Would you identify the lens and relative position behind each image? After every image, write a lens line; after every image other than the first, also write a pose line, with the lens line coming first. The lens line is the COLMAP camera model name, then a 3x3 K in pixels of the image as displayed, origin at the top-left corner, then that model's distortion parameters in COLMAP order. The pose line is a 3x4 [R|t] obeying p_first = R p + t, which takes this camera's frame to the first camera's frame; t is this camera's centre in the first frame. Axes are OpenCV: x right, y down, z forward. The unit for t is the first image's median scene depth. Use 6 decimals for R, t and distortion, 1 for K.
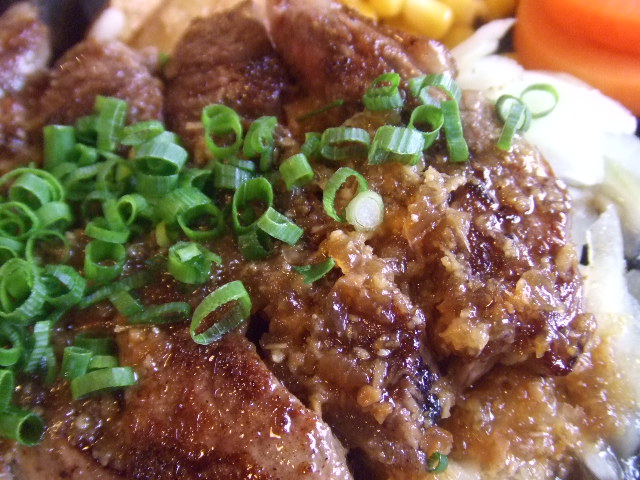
lens RADIAL K [[676.7, 0, 320.0], [0, 676.7, 240.0], [0, 0, 1]] dist [0.000537, -0.336498]
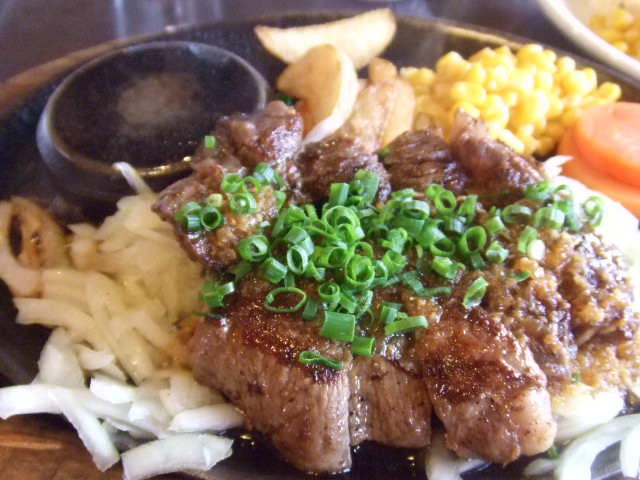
lens RADIAL K [[676.7, 0, 320.0], [0, 676.7, 240.0], [0, 0, 1]] dist [0.000537, -0.336498]
pose [[0.977235, 0.112938, 0.179603, -0.888298], [-0.088817, 0.986566, -0.137110, 0.249223], [-0.192675, 0.118037, 0.974137, -0.754854]]
